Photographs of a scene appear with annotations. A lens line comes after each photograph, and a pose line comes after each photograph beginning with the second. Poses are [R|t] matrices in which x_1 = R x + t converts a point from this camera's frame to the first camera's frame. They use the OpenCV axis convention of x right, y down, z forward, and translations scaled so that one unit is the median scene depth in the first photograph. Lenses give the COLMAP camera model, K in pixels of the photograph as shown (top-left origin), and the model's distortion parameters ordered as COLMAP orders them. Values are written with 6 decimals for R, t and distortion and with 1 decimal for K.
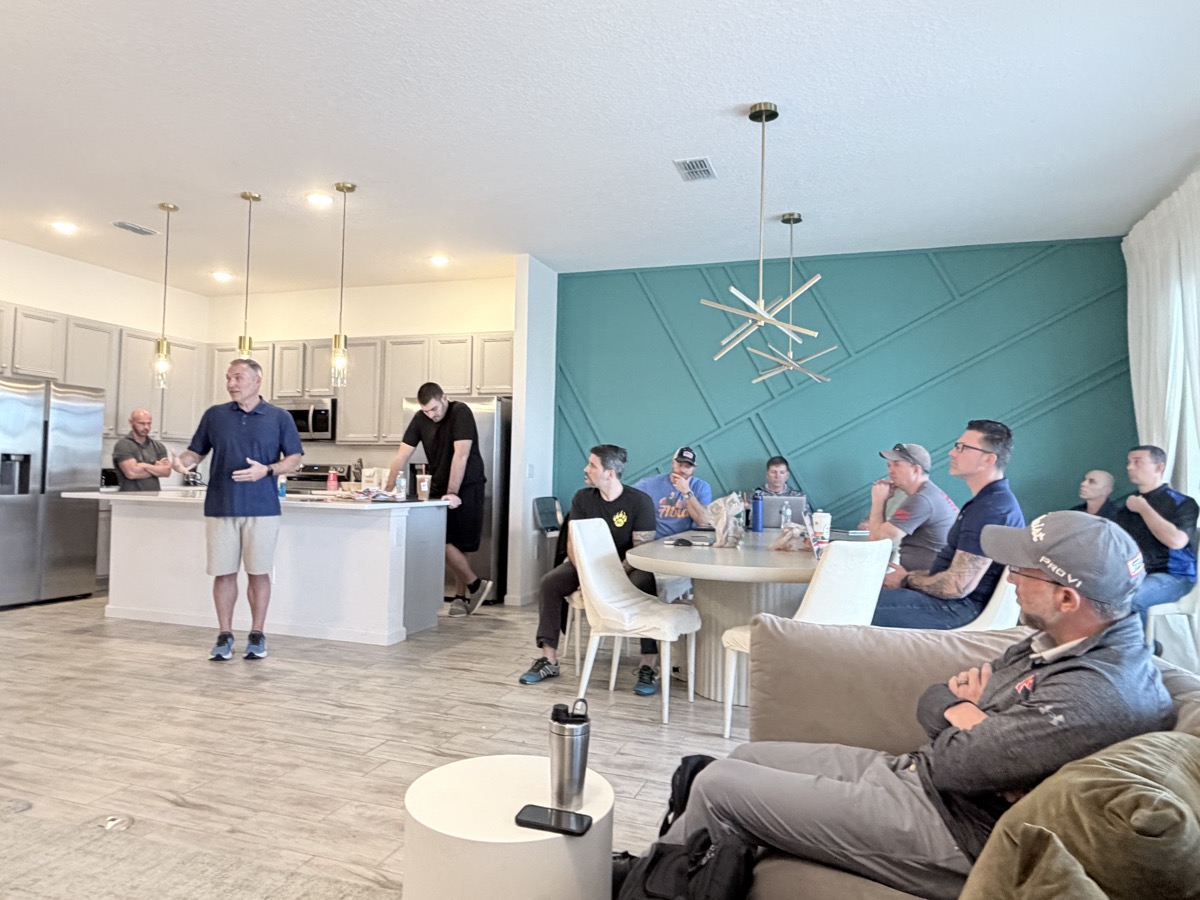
lens RADIAL K [[776.1, 0, 574.9], [0, 776.1, 446.0], [0, 0, 1]] dist [0.001161, 0.002976]
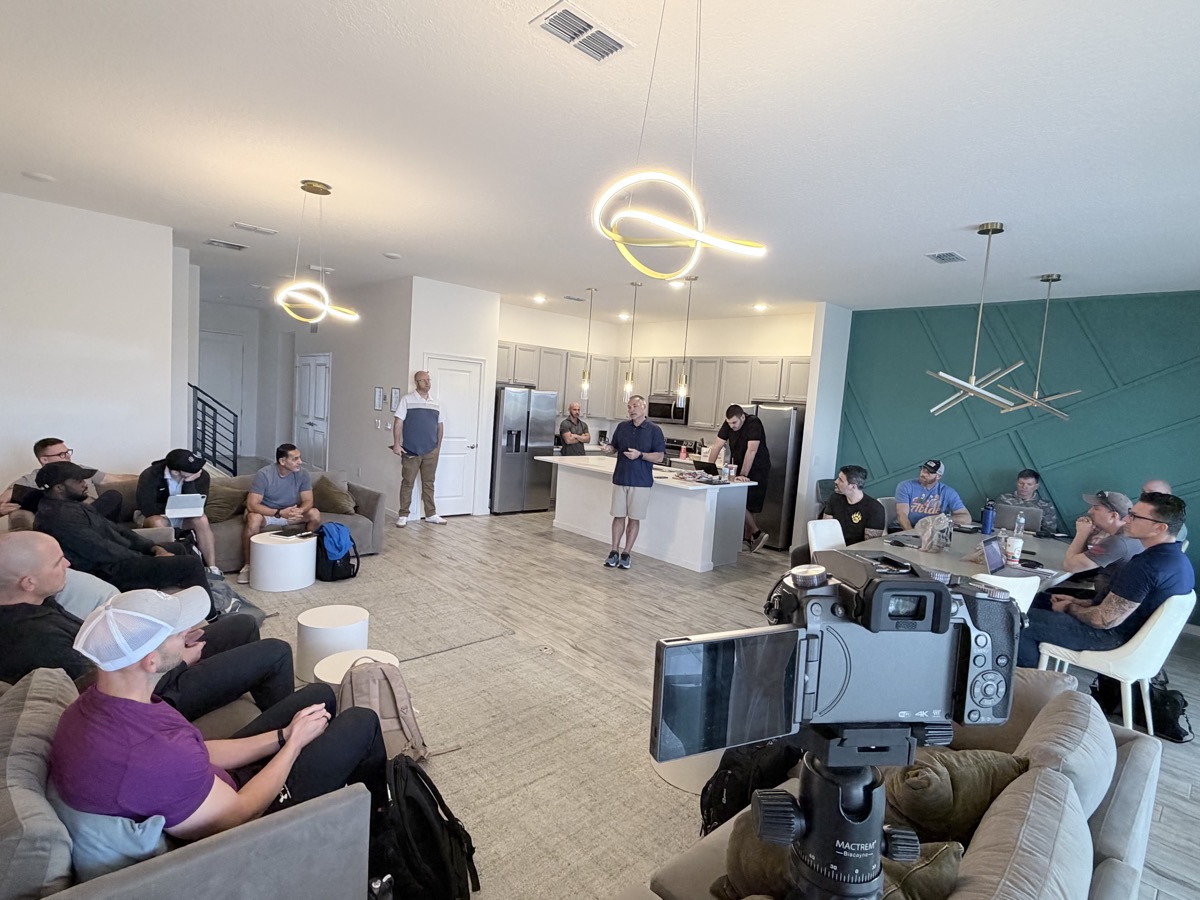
lens RADIAL K [[589.5, 0, 600.0], [0, 589.5, 450.0], [0, 0, 1]] dist [0.004470, 0.001207]
pose [[0.885437, 0.077368, -0.458274, 0.112456], [-0.034935, 0.994337, 0.100371, -0.107835], [0.463444, -0.072862, 0.883125, -0.152269]]
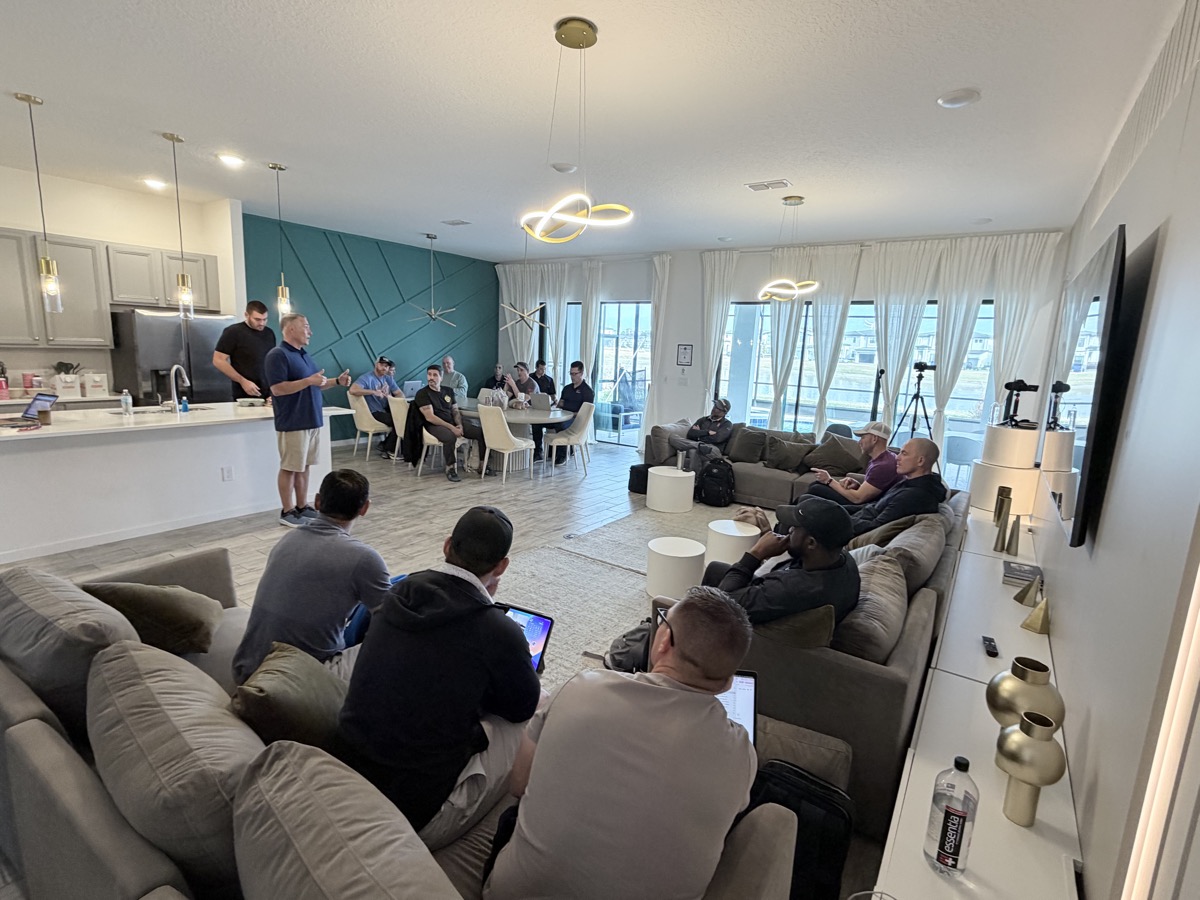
lens RADIAL K [[589.5, 0, 600.0], [0, 589.5, 450.0], [0, 0, 1]] dist [0.004470, 0.001207]
pose [[0.237629, -0.173127, 0.955803, -1.175078], [-0.075592, 0.977708, 0.195888, -0.101885], [-0.968410, -0.118799, 0.219245, 0.232080]]
